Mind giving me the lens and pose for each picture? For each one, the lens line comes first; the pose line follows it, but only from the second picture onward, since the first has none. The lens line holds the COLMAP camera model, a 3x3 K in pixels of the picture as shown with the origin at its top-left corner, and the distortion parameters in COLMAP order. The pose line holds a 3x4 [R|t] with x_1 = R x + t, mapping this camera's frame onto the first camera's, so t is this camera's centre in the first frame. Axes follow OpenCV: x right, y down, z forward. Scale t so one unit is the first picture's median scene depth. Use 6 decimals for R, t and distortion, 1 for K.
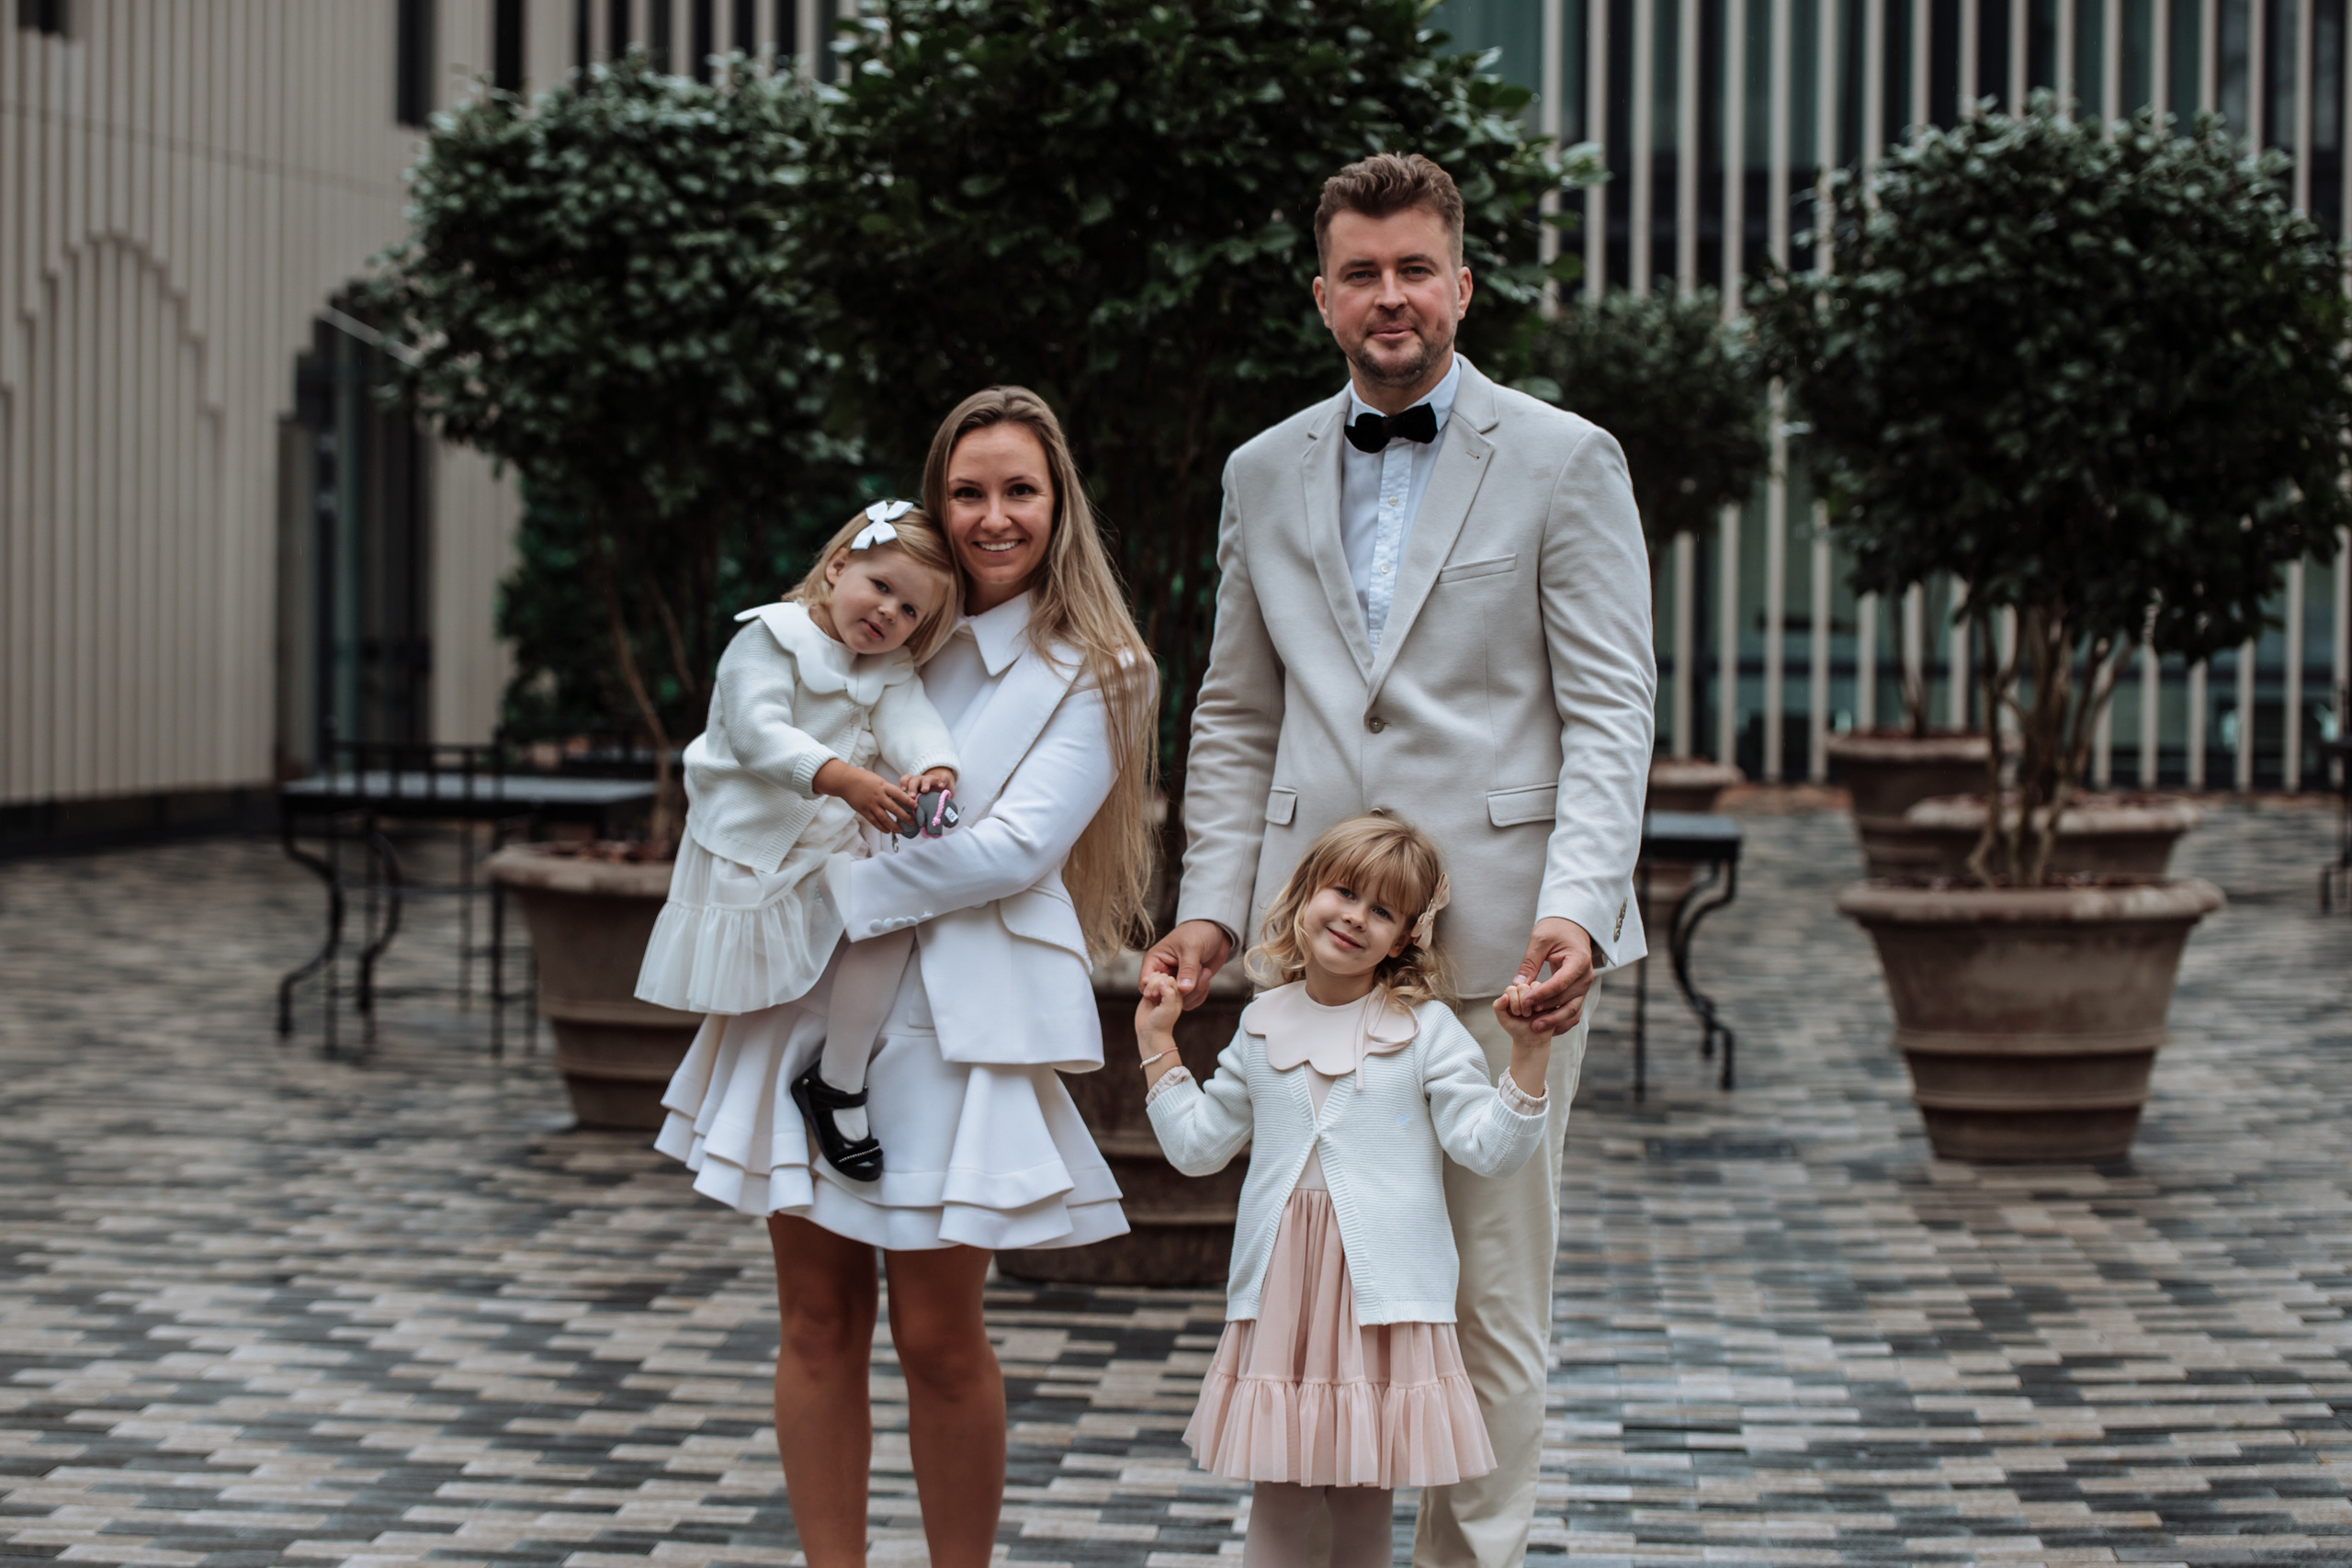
lens RADIAL K [[5582.1, 0, 1175.4], [0, 5582.1, 823.3], [0, 0, 1]] dist [-0.094615, -0.936413]
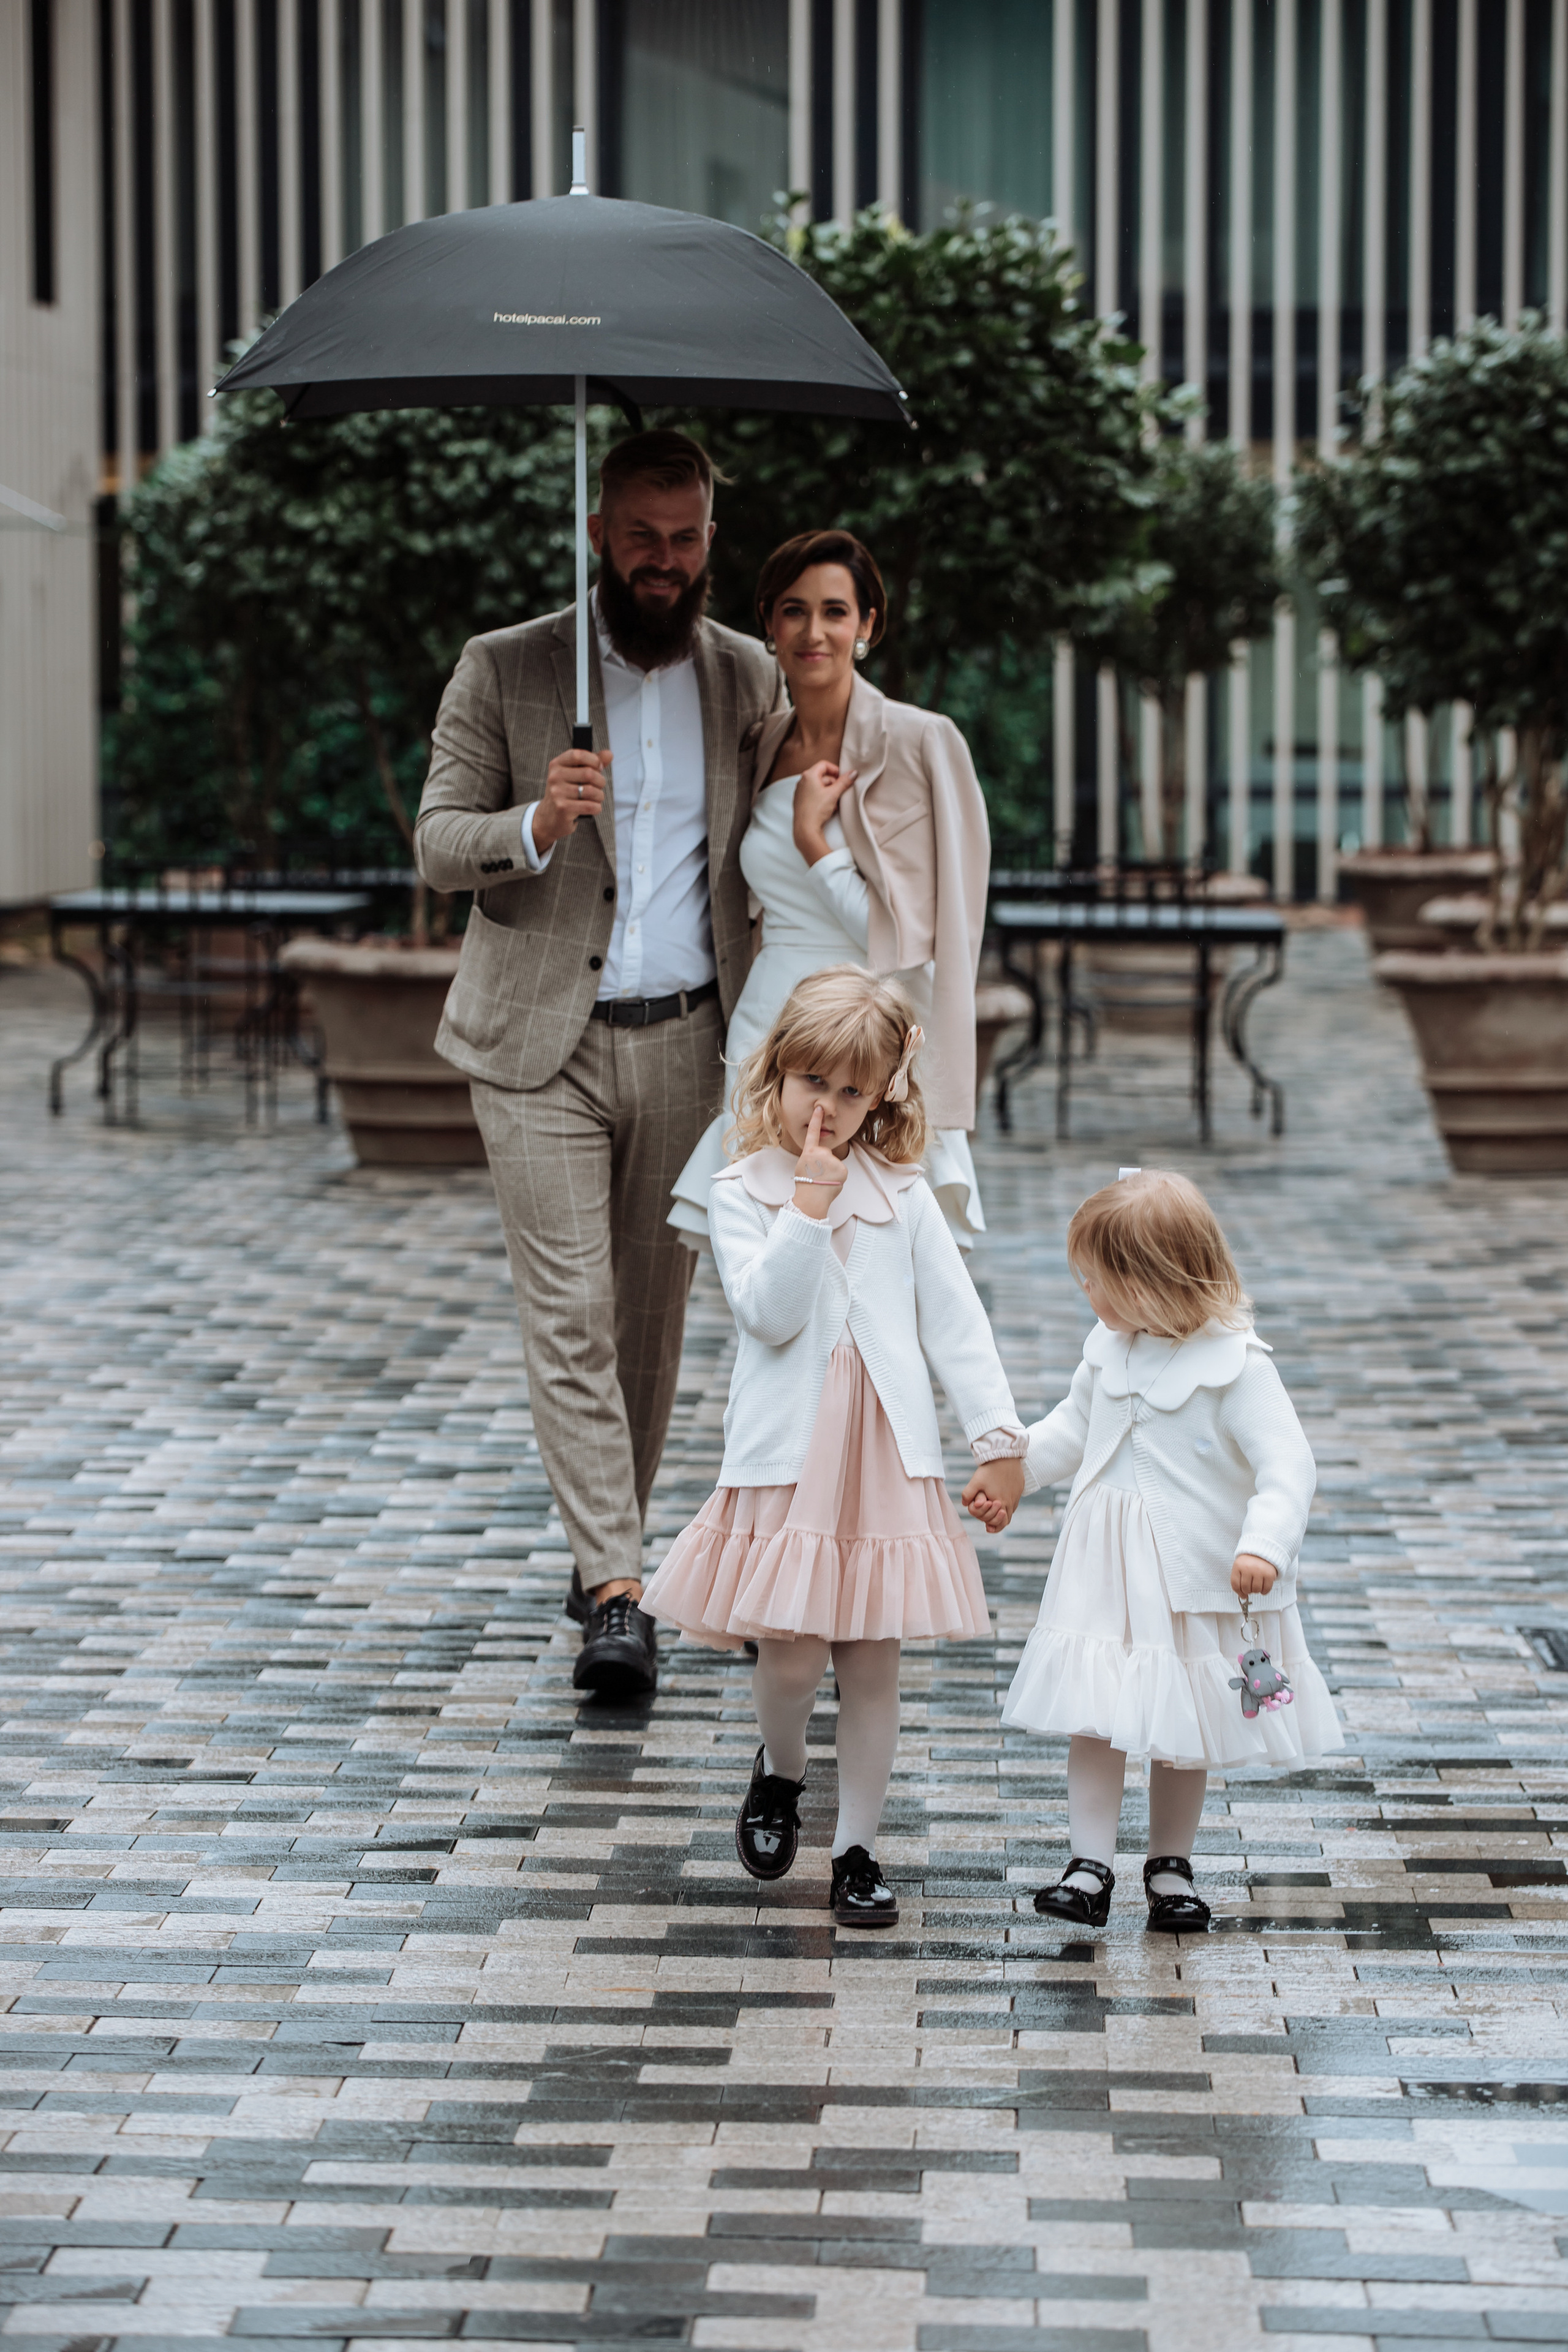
lens RADIAL K [[6741.4, 0, 784.0], [0, 6741.4, 1176.0], [0, 0, 1]] dist [-0.060179, 0.620434]
pose [[0.999074, -0.014682, 0.040436, -0.076056], [0.013657, 0.999582, 0.025489, 0.020865], [-0.040793, -0.024913, 0.998857, -0.512132]]
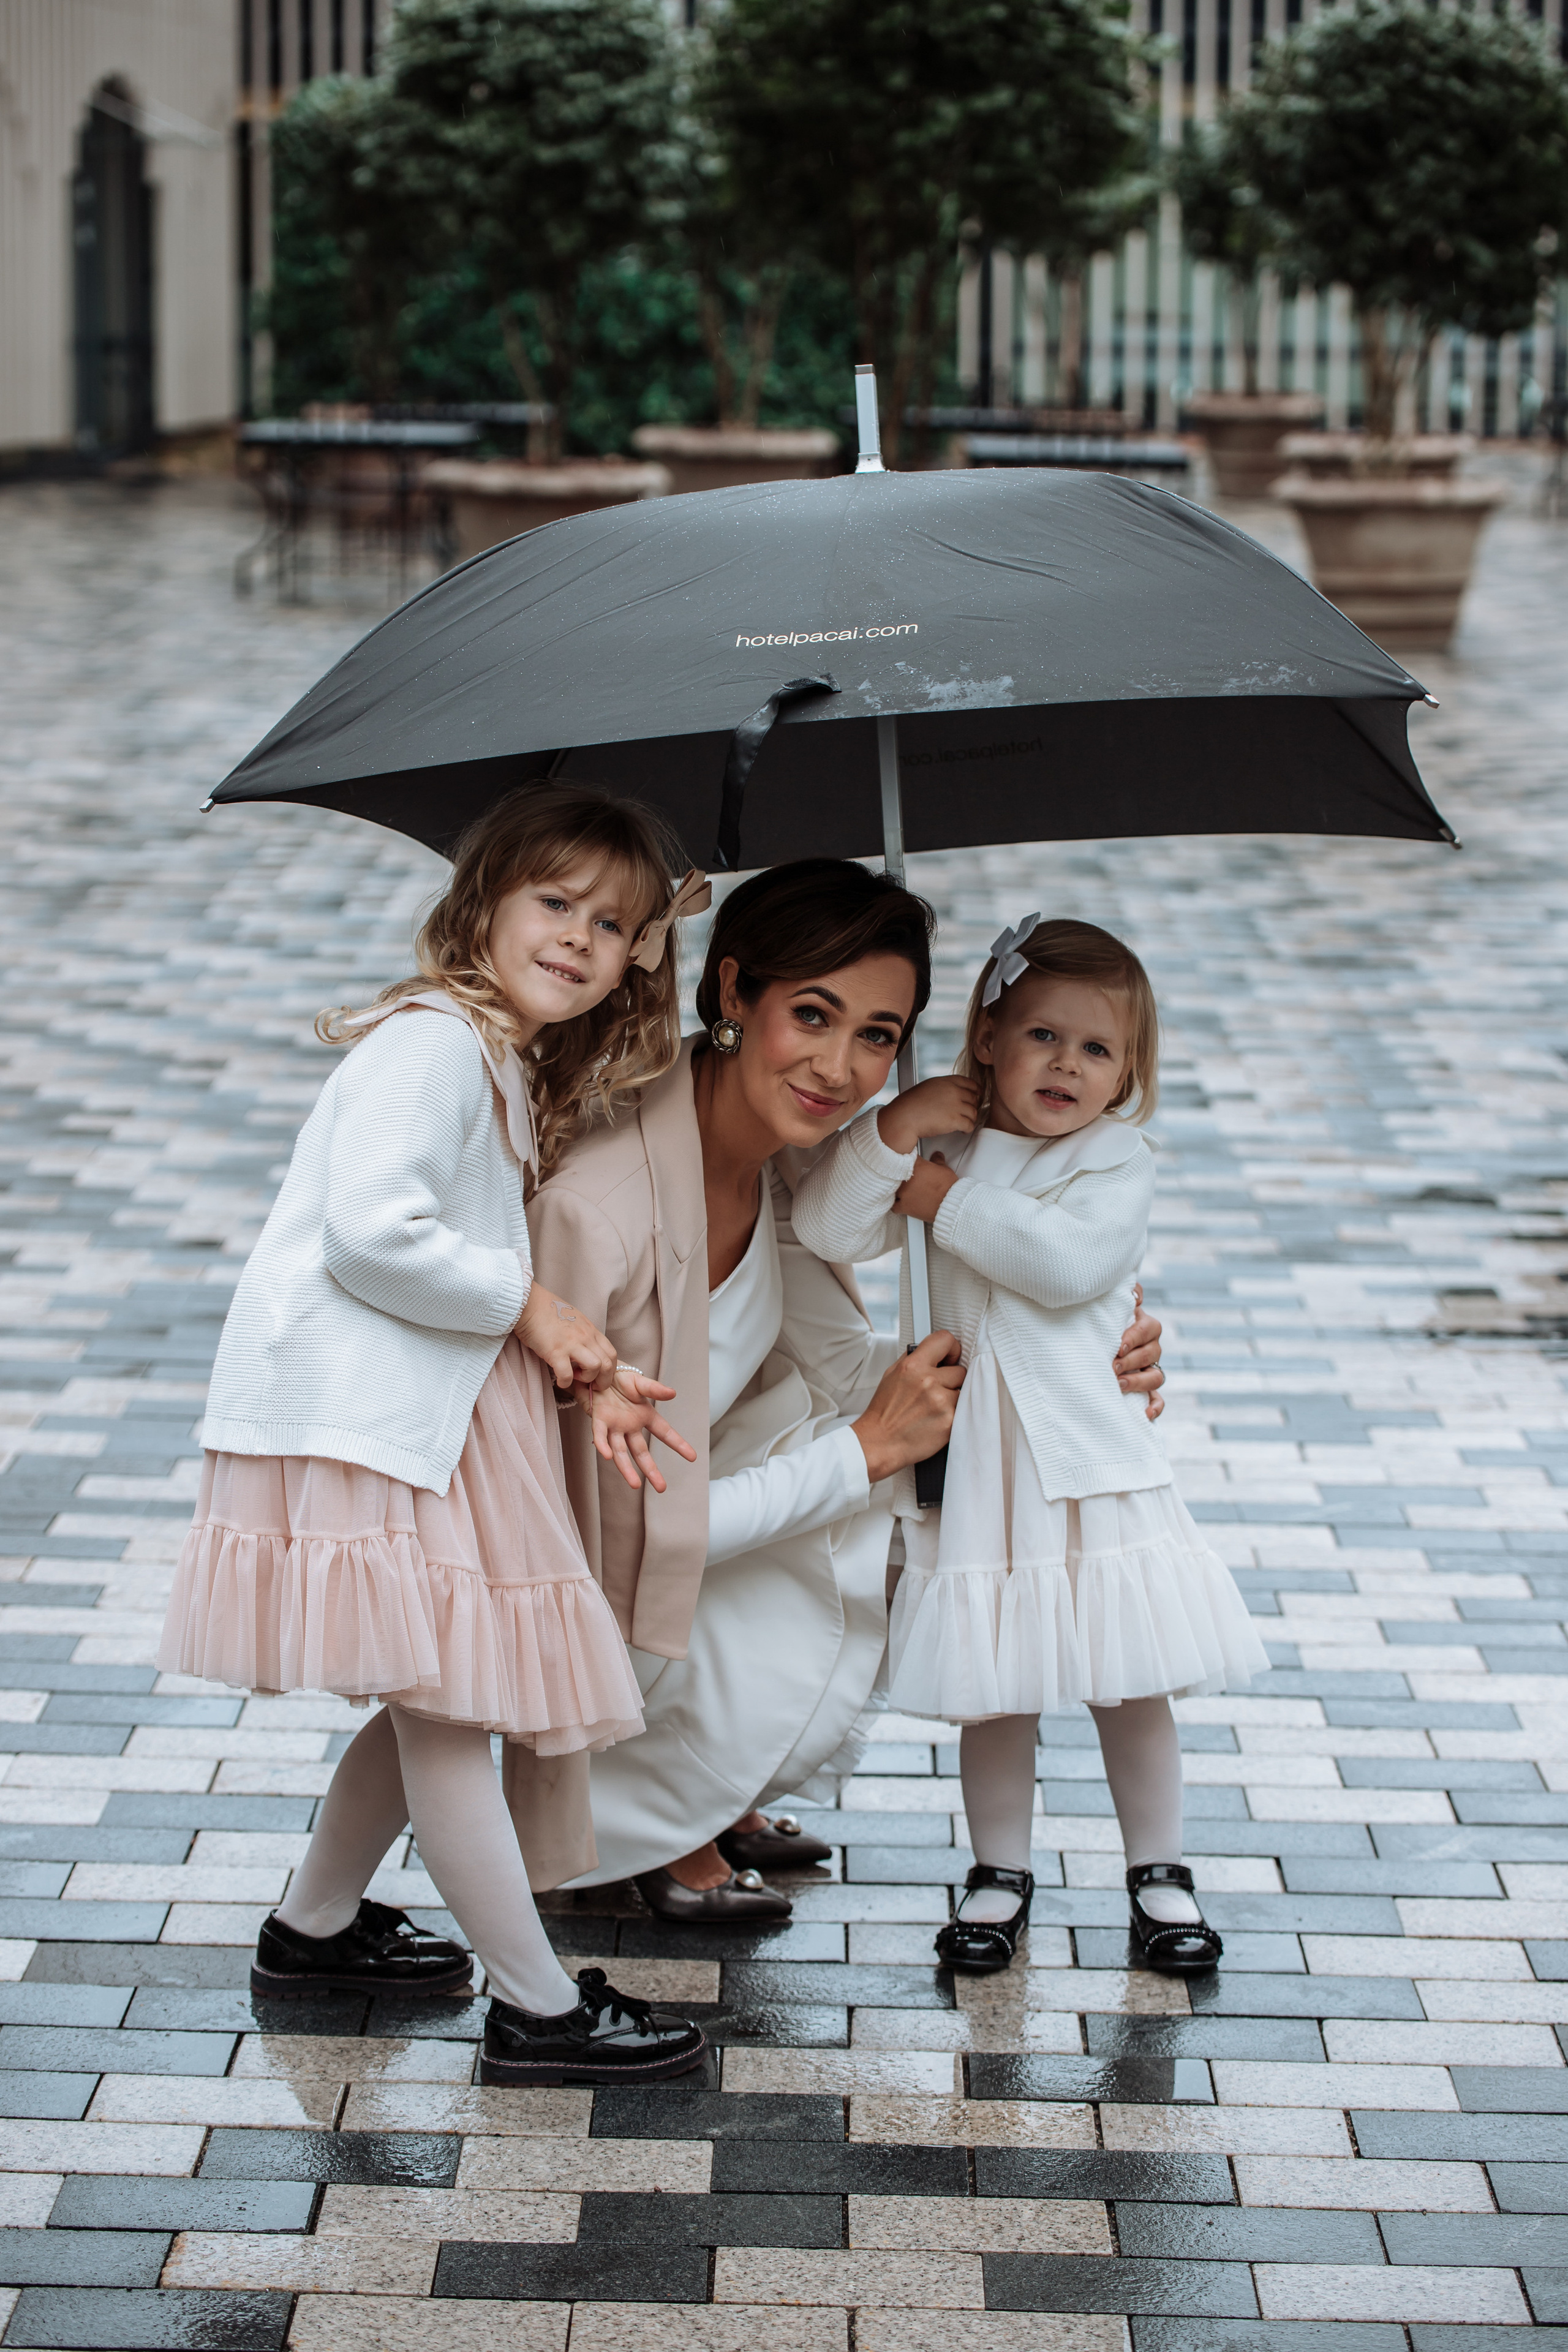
lens RADIAL K [[4870.5, 0, 784.0], [0, 4870.5, 1176.0], [0, 0, 1]] dist [-0.212892, 0.061571]
pose [[0.997860, -0.014858, 0.063672, -0.117515], [0.005845, 0.990211, 0.139457, 0.014155], [-0.065121, -0.138786, 0.988179, -0.408332]]
